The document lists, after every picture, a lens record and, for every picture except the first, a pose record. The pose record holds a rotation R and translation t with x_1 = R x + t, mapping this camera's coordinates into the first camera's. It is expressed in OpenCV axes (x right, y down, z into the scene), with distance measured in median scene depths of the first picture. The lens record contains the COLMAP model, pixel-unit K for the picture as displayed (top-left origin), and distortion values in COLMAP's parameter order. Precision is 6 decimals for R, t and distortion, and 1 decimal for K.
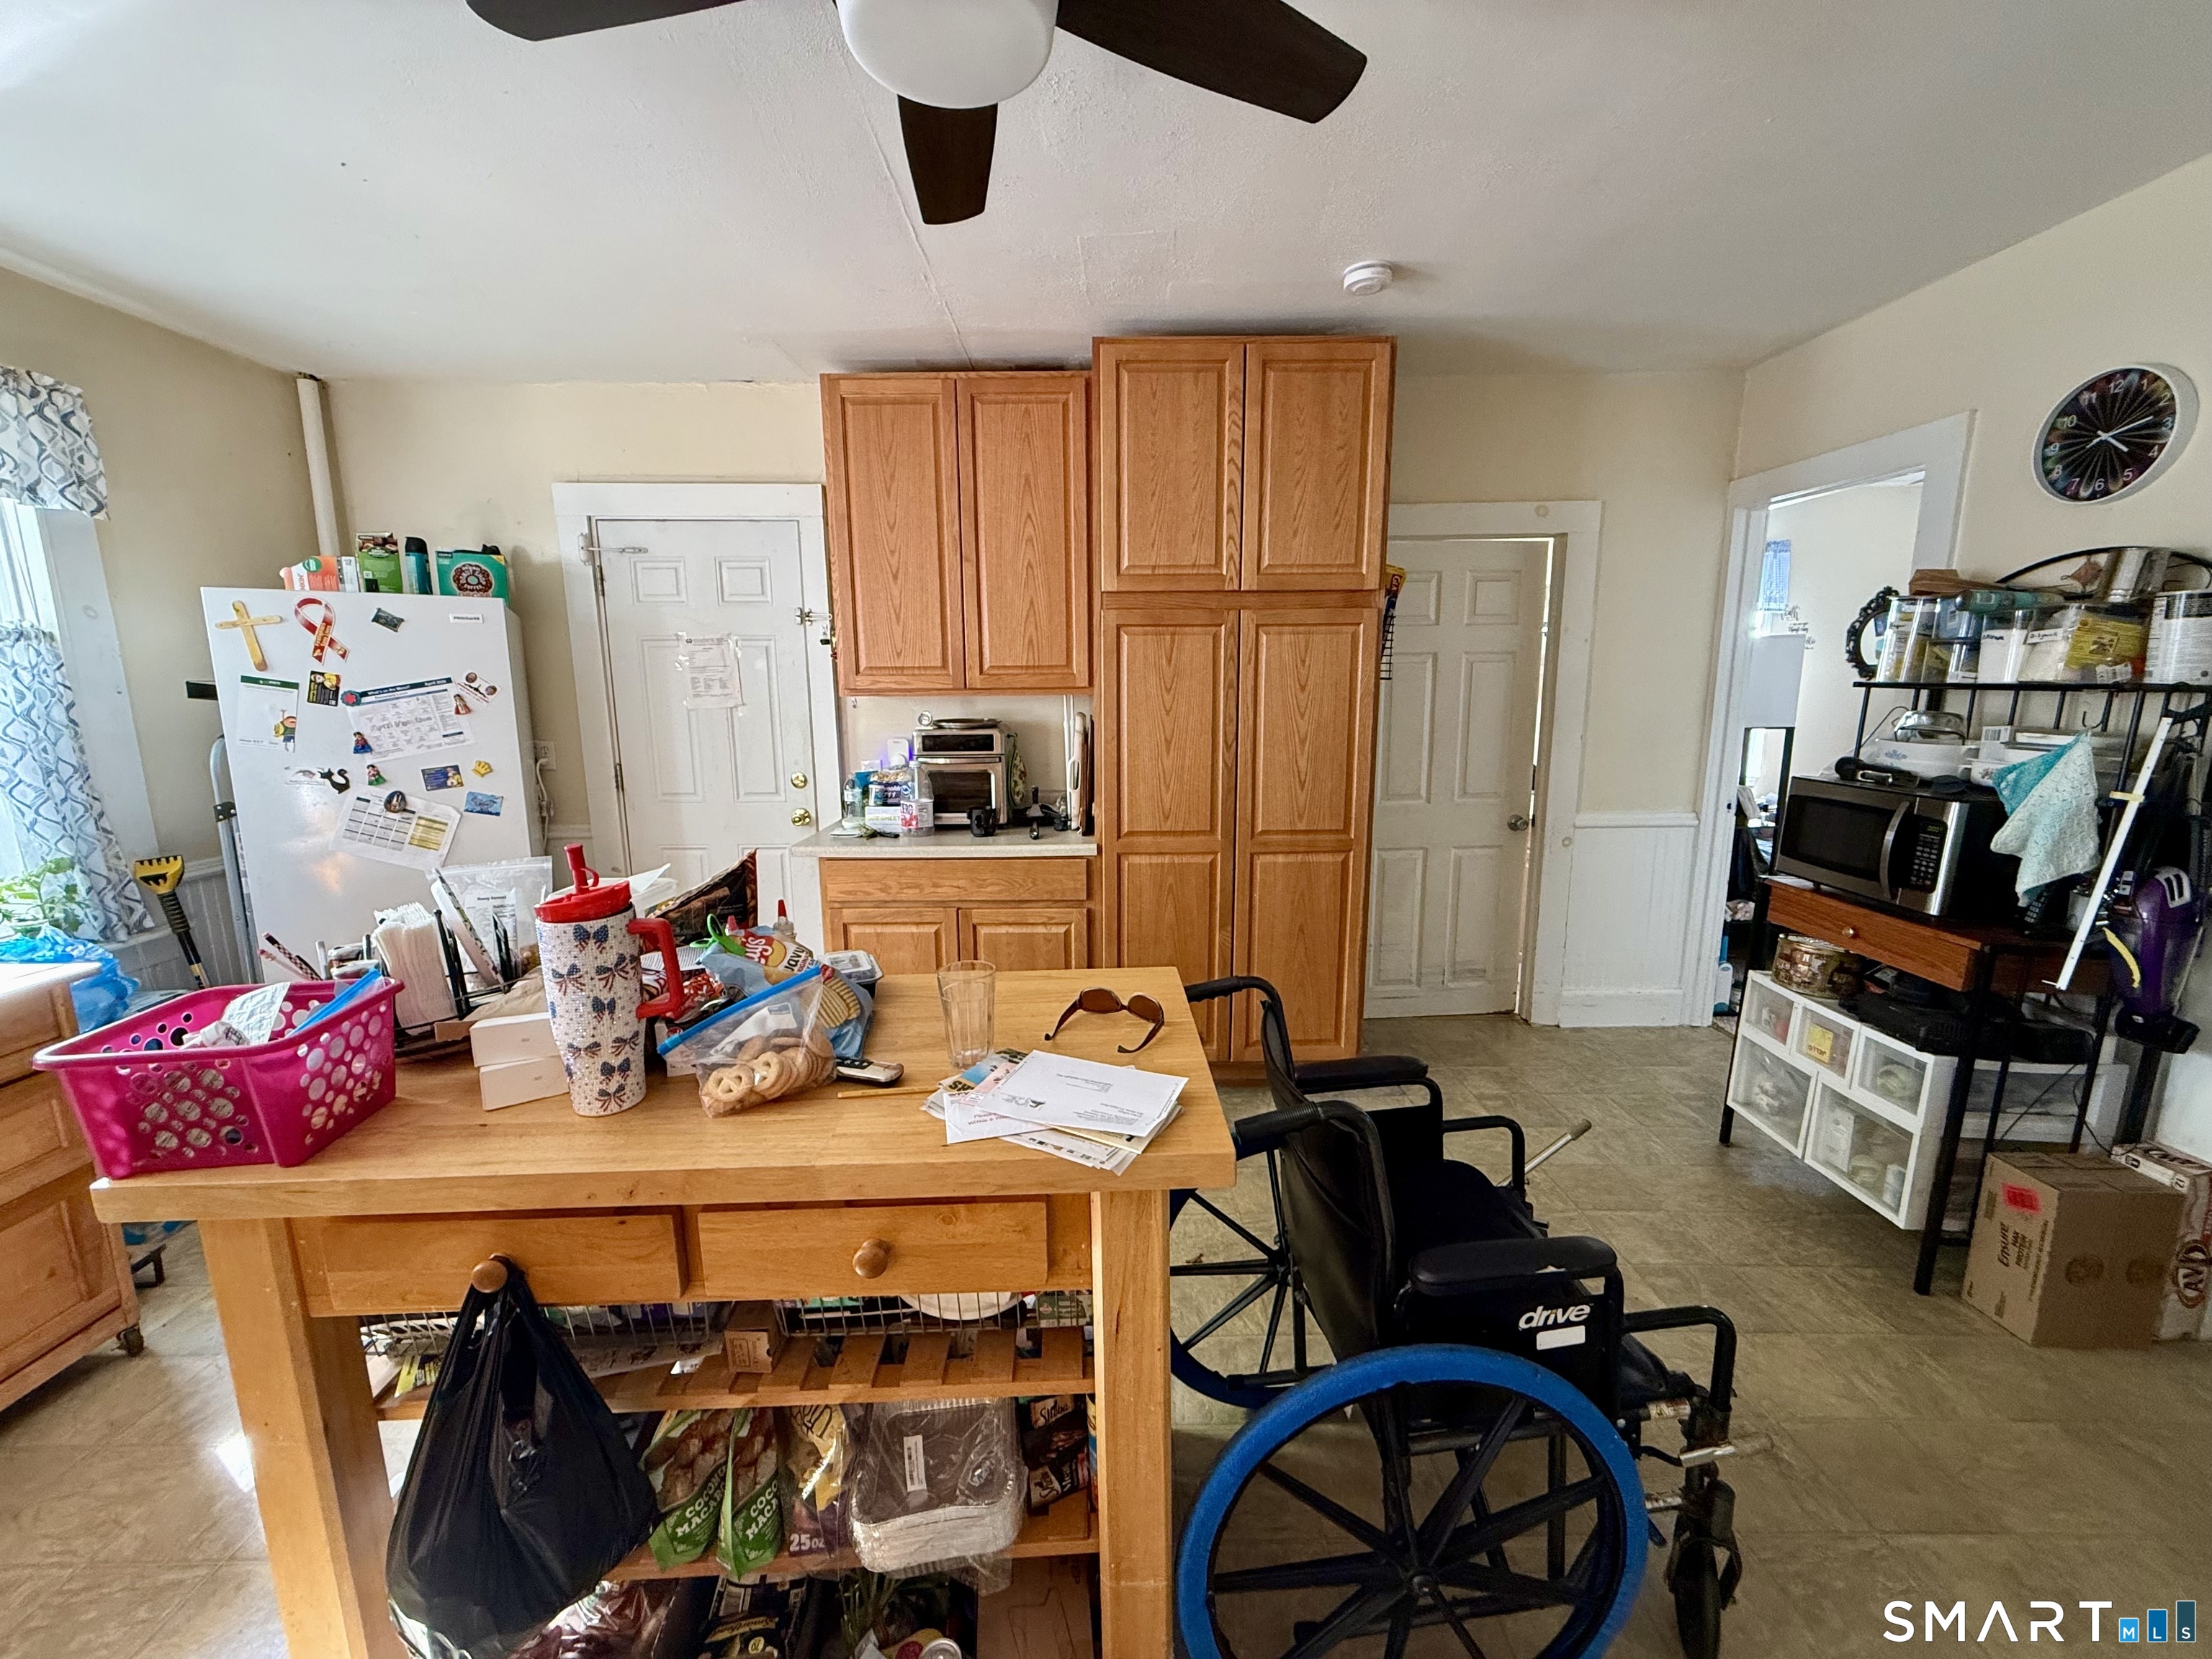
lens RADIAL K [[885.3, 0, 1106.0], [0, 885.3, 829.5], [0, 0, 1]] dist [0.002254, -0.000033]
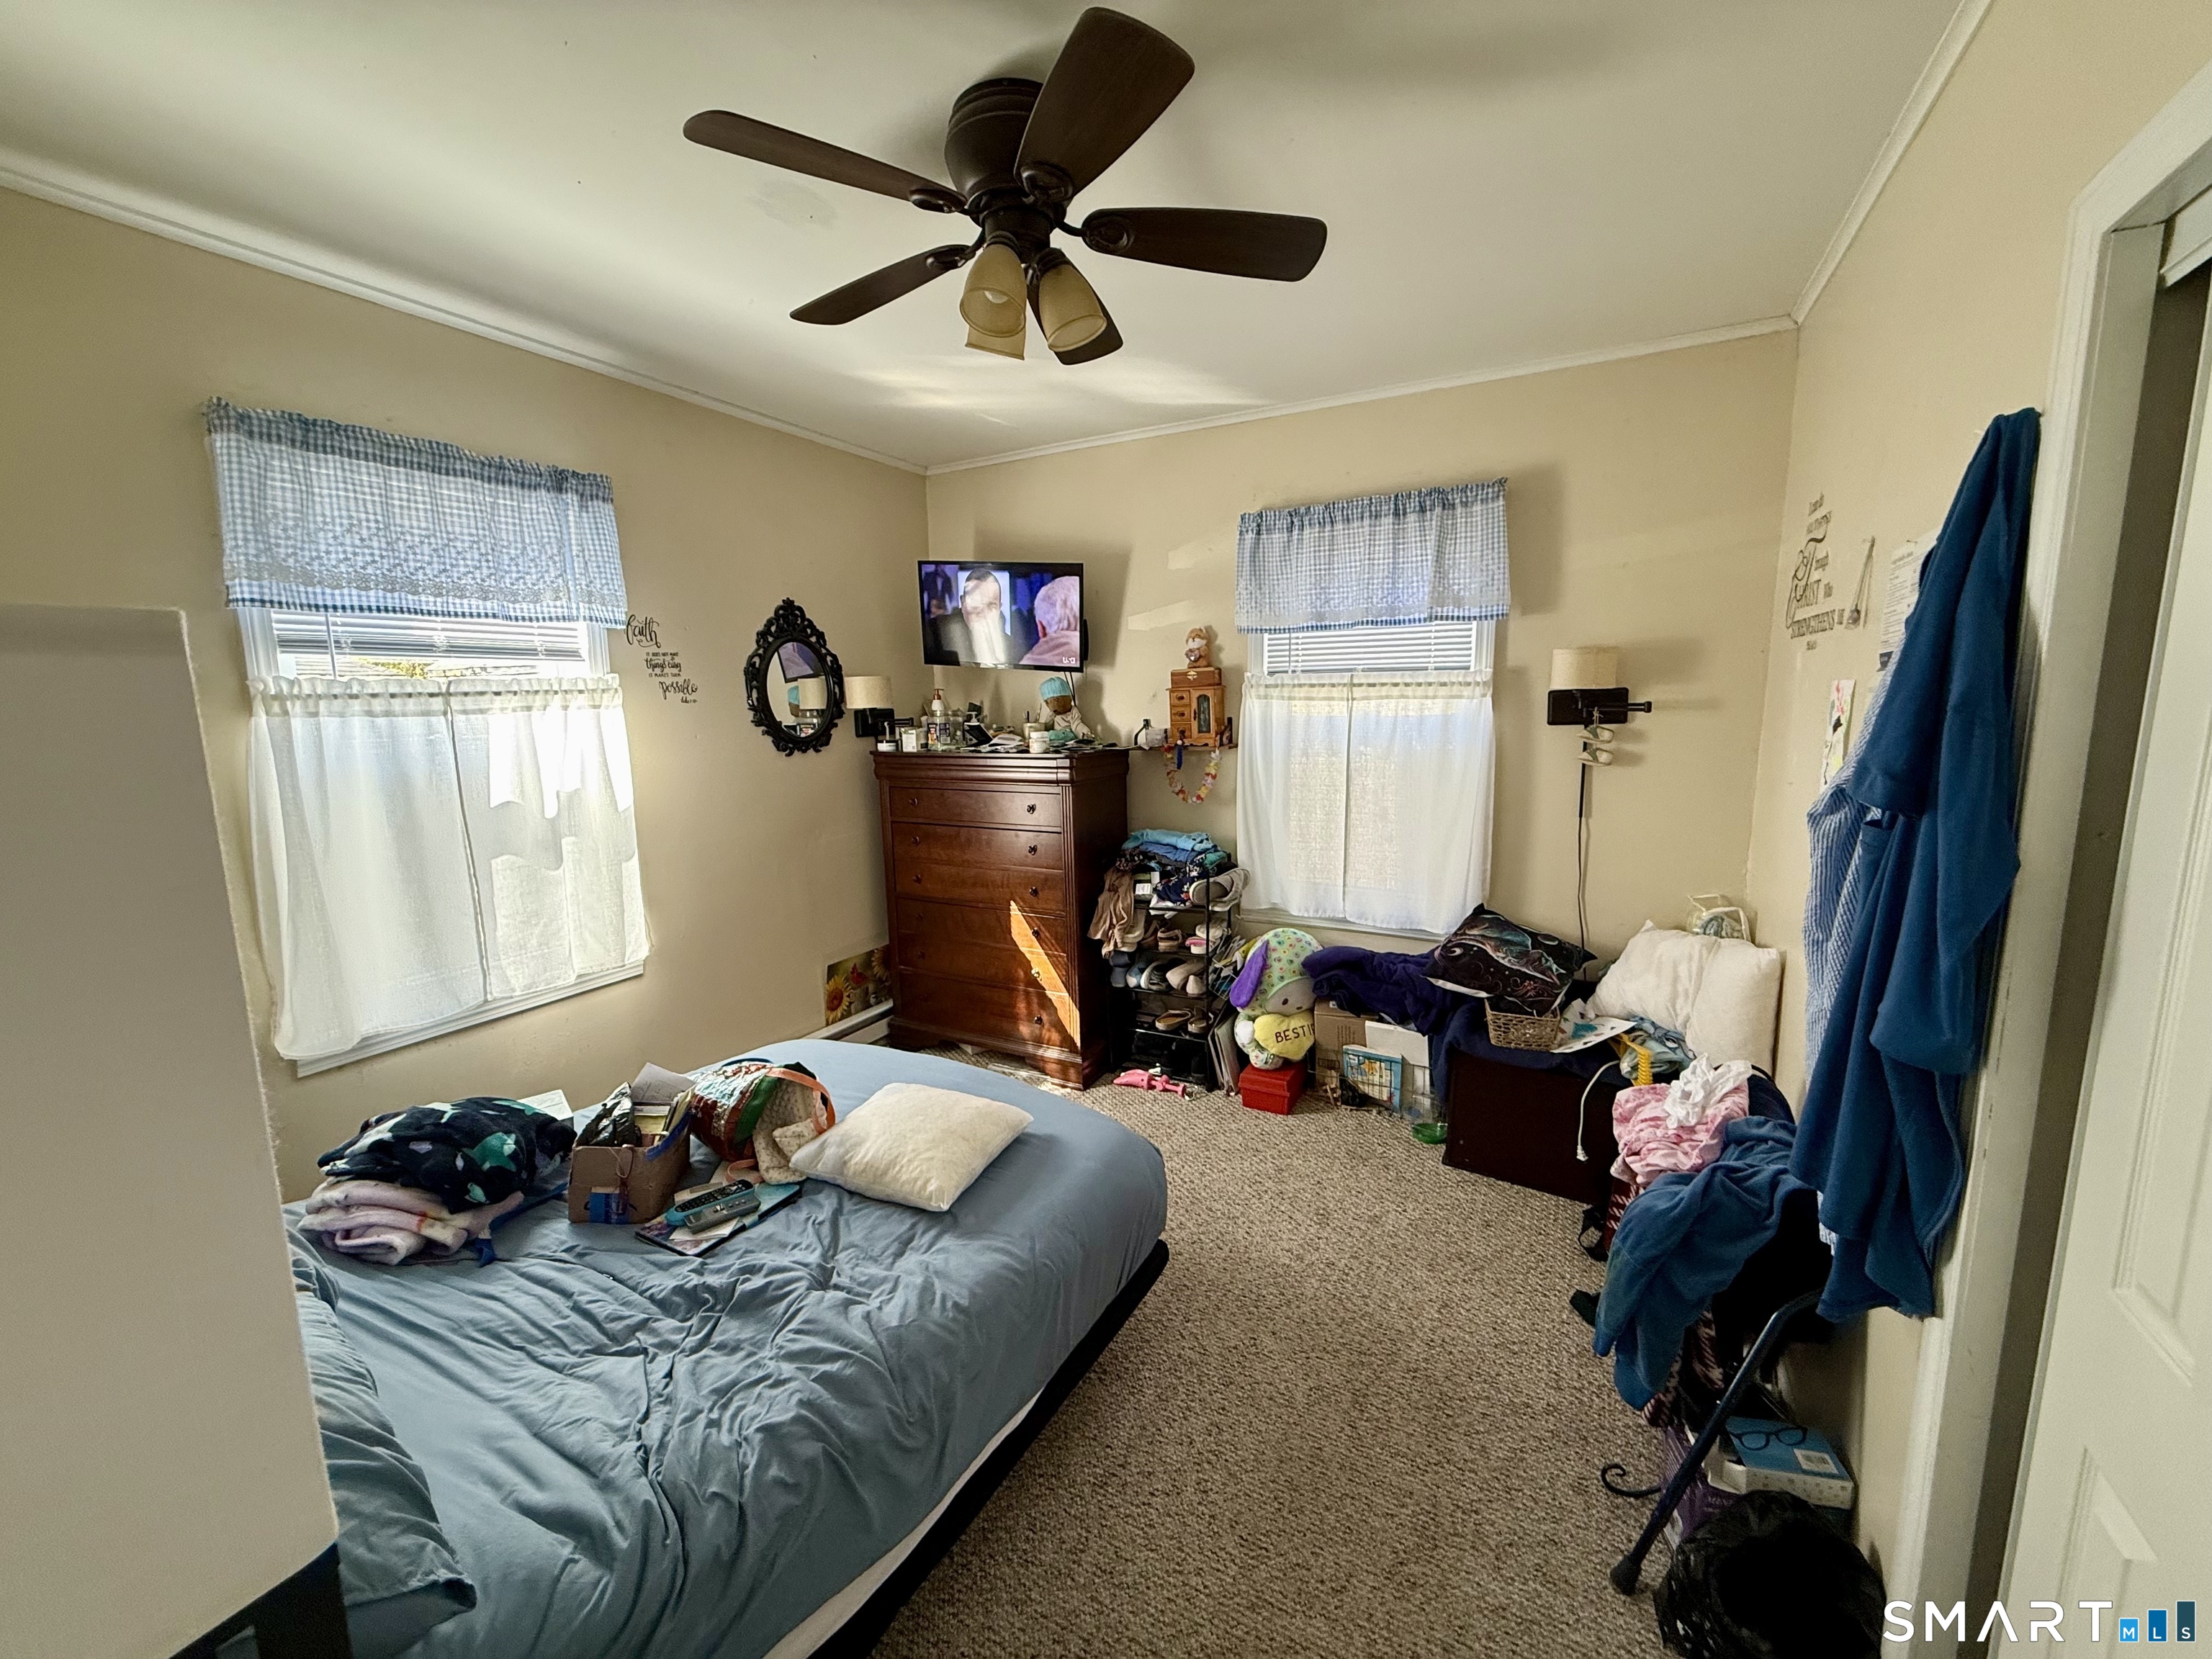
lens RADIAL K [[885.3, 0, 1106.0], [0, 885.3, 829.5], [0, 0, 1]] dist [0.002254, -0.000033]
pose [[0.493824, -0.121433, 0.861041, 0.450796], [0.156223, 0.986479, 0.049526, -0.116269], [-0.855413, 0.110057, 0.506118, 0.526922]]
